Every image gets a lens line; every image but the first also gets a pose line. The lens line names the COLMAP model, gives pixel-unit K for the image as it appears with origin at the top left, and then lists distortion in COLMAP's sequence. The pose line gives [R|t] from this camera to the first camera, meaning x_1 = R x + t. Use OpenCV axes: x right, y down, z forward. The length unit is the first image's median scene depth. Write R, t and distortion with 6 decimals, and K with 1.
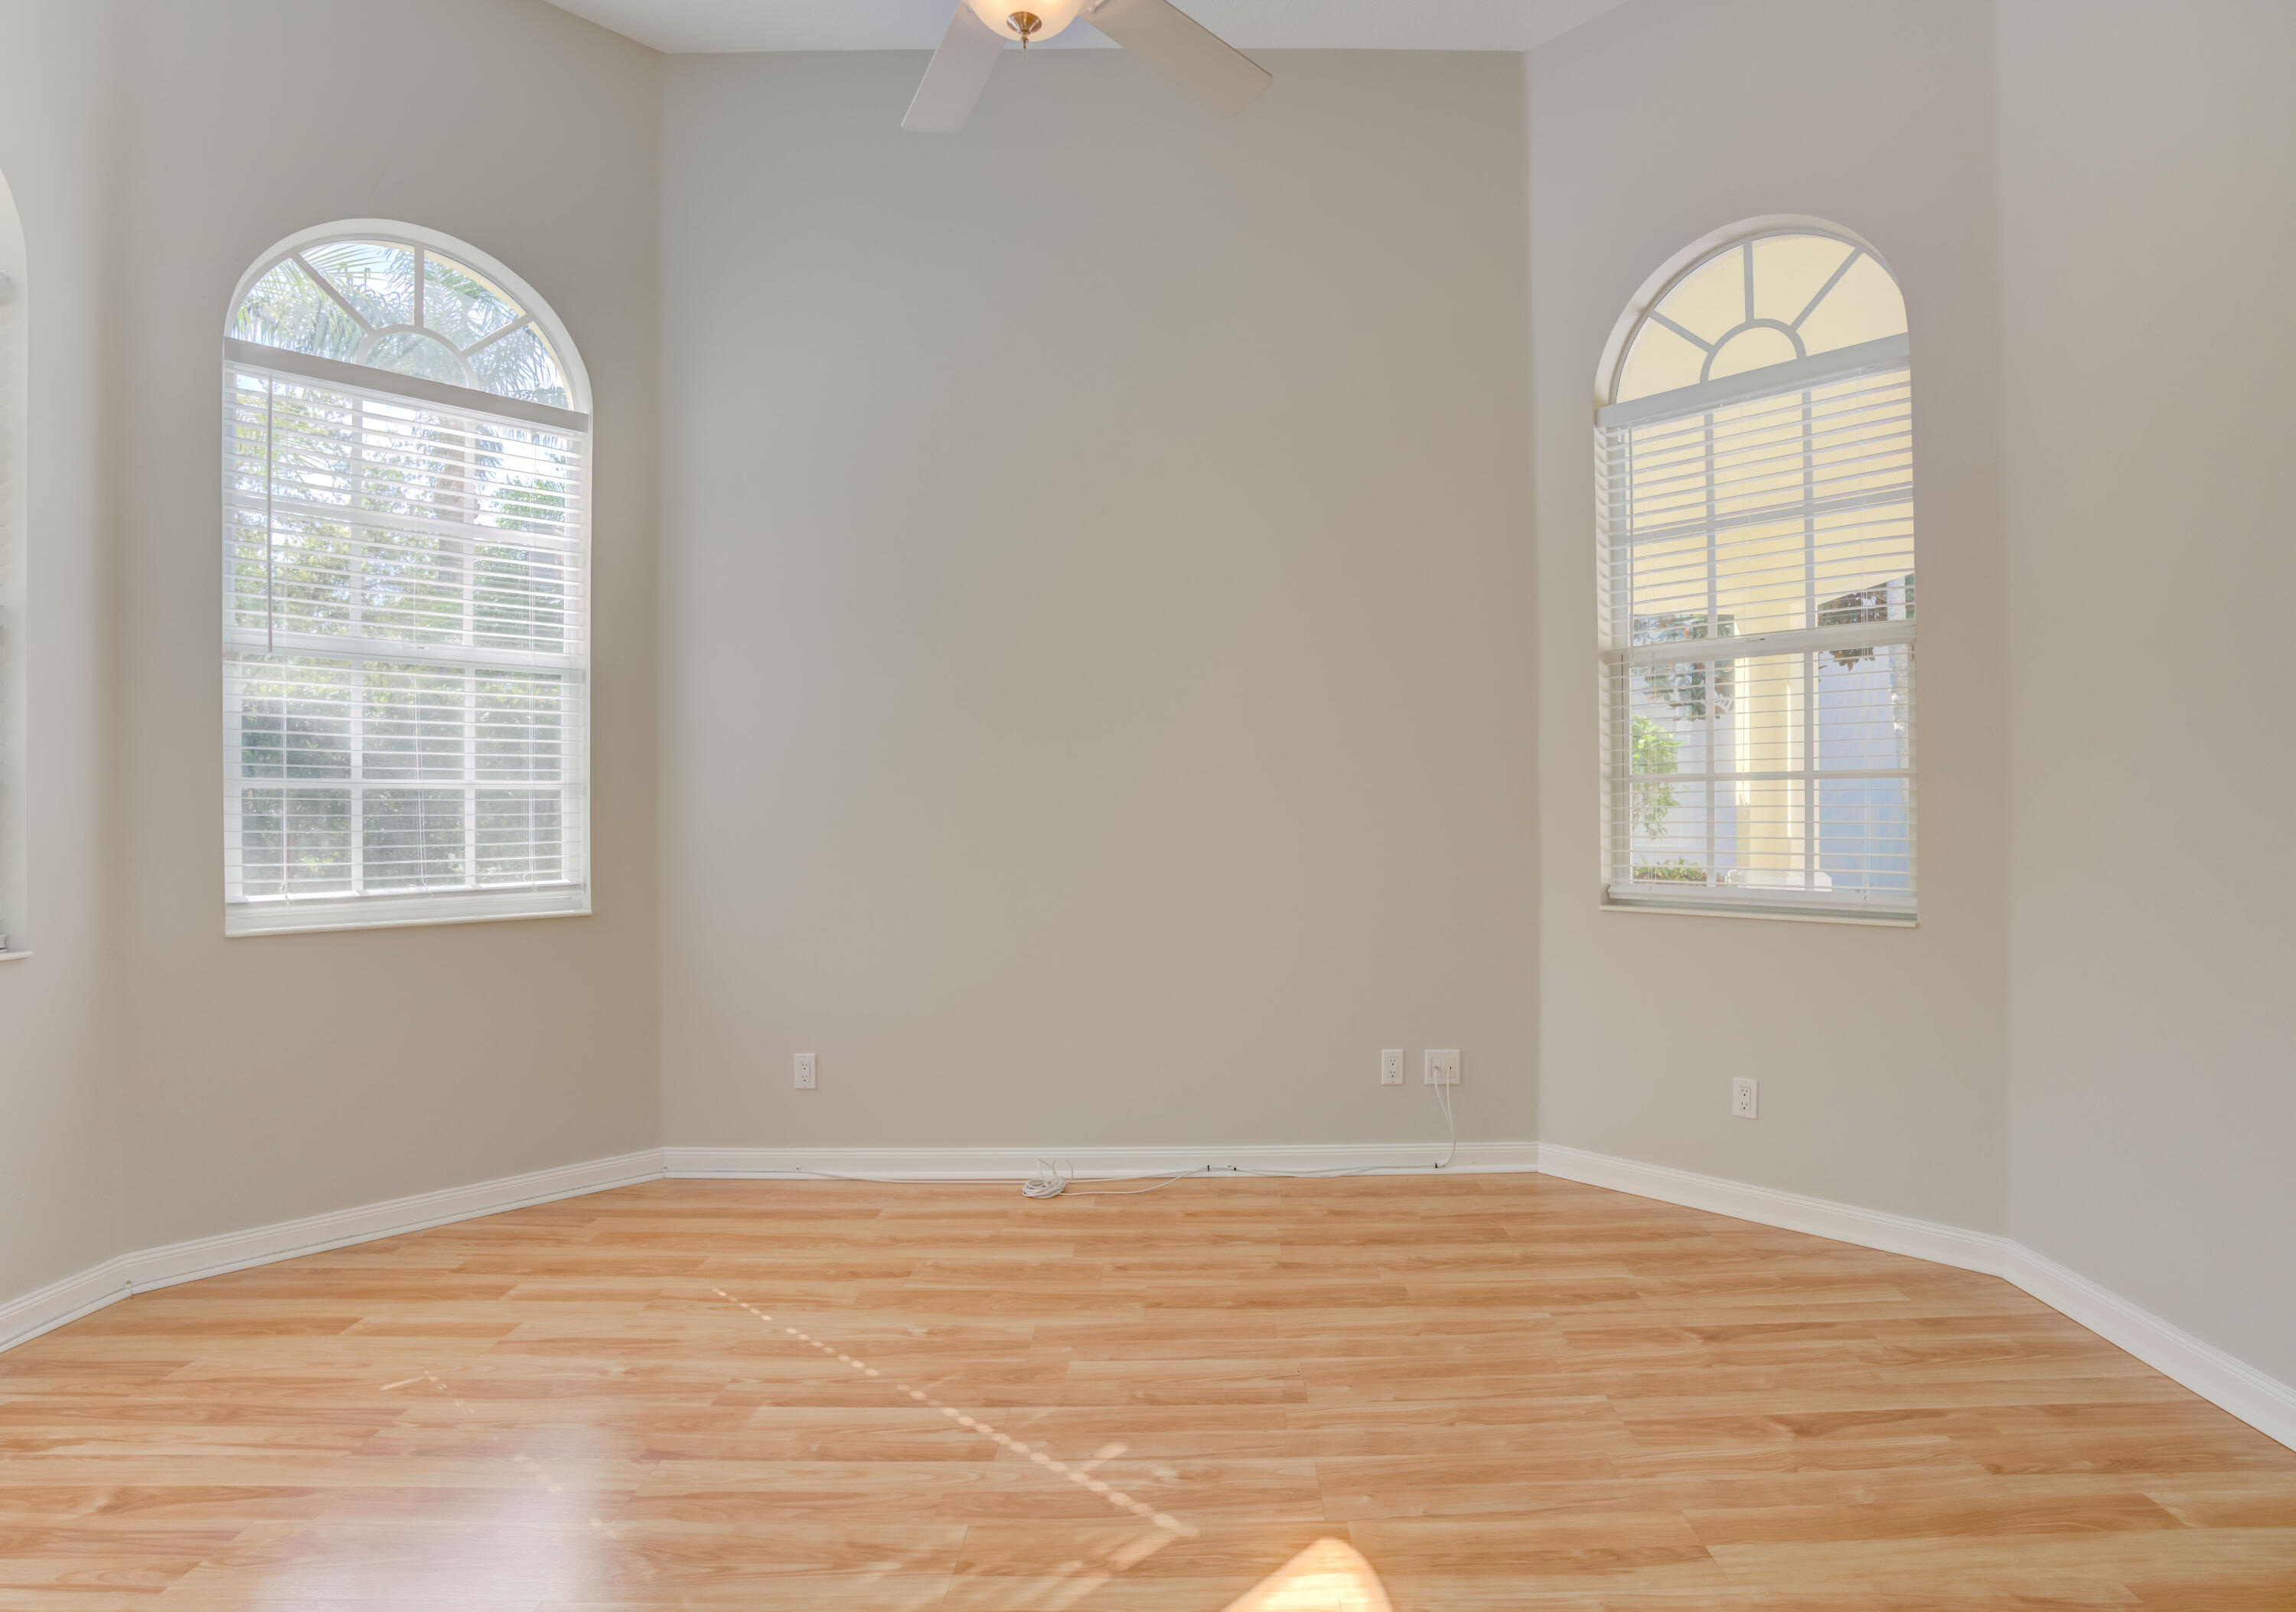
lens RADIAL K [[1139.4, 0, 1148.2], [0, 1139.4, 814.3], [0, 0, 1]] dist [-0.057722, 0.025684]
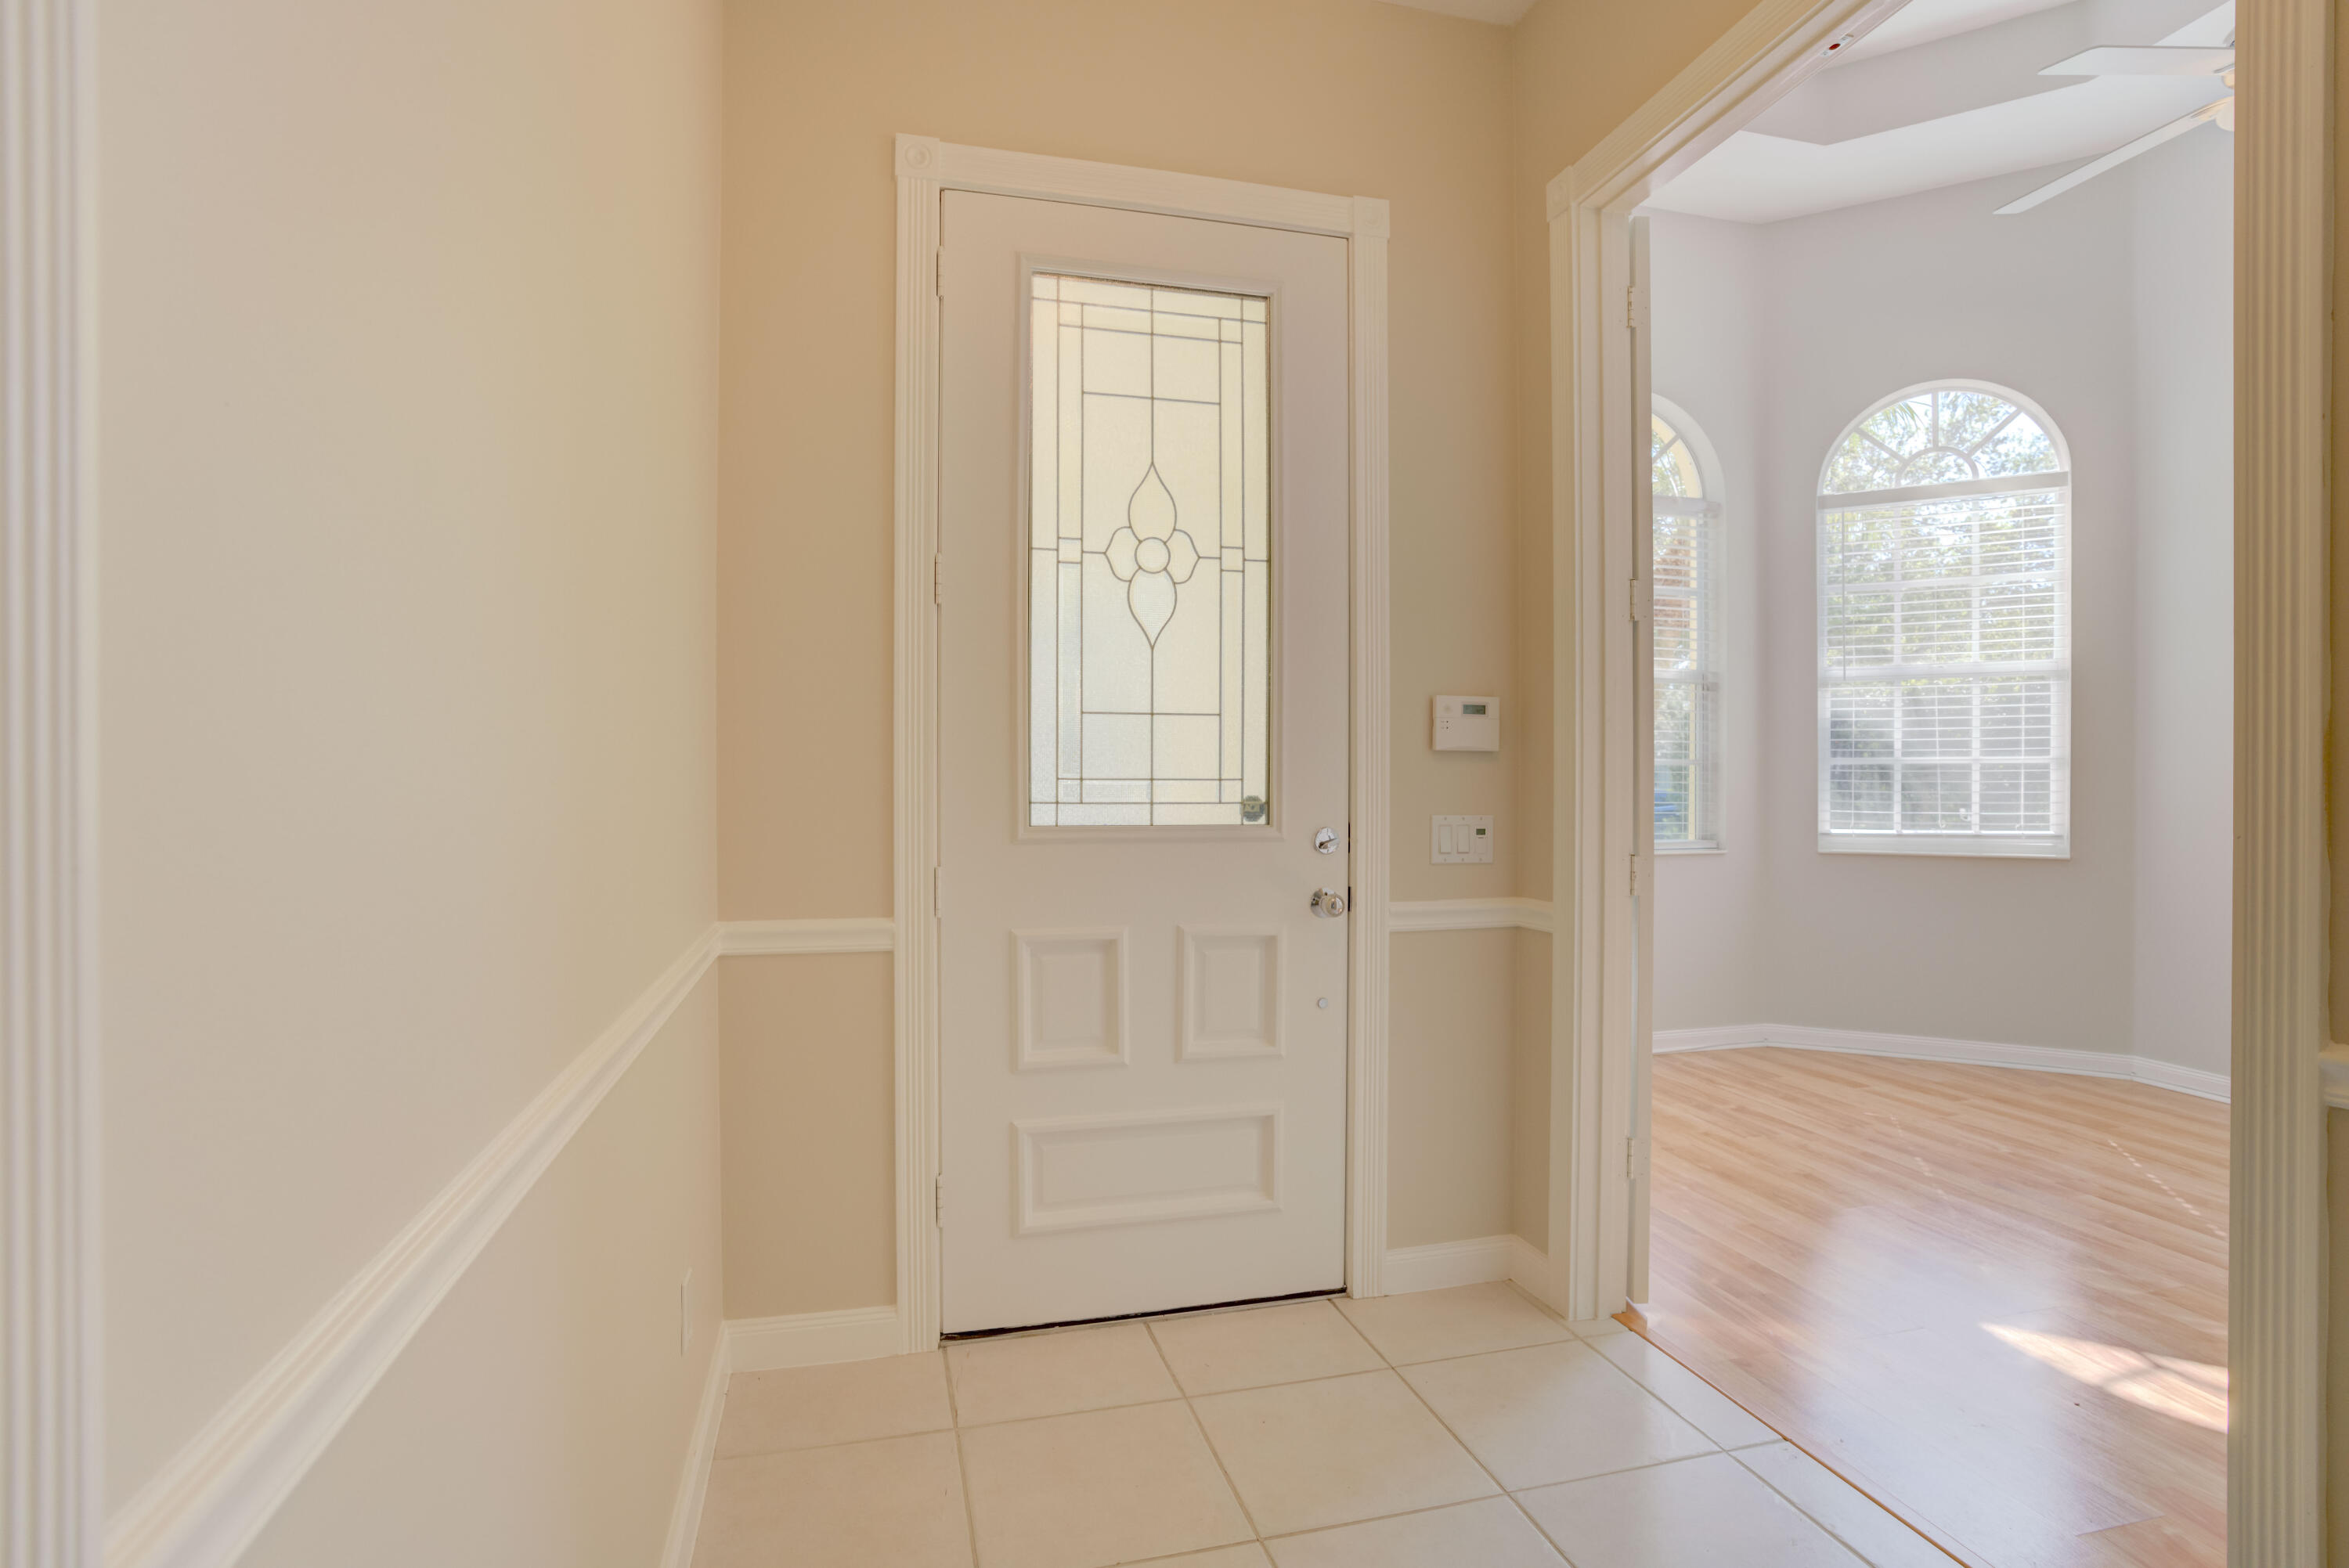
lens RADIAL K [[1170.8, 0, 1164.9], [0, 1170.8, 782.7], [0, 0, 1]] dist [-0.065460, 0.030431]
pose [[0.268130, 0.010026, -0.963331, 0.531954], [-0.004769, 0.999947, 0.009080, -0.006422], [0.963371, 0.002160, 0.268164, -0.389725]]
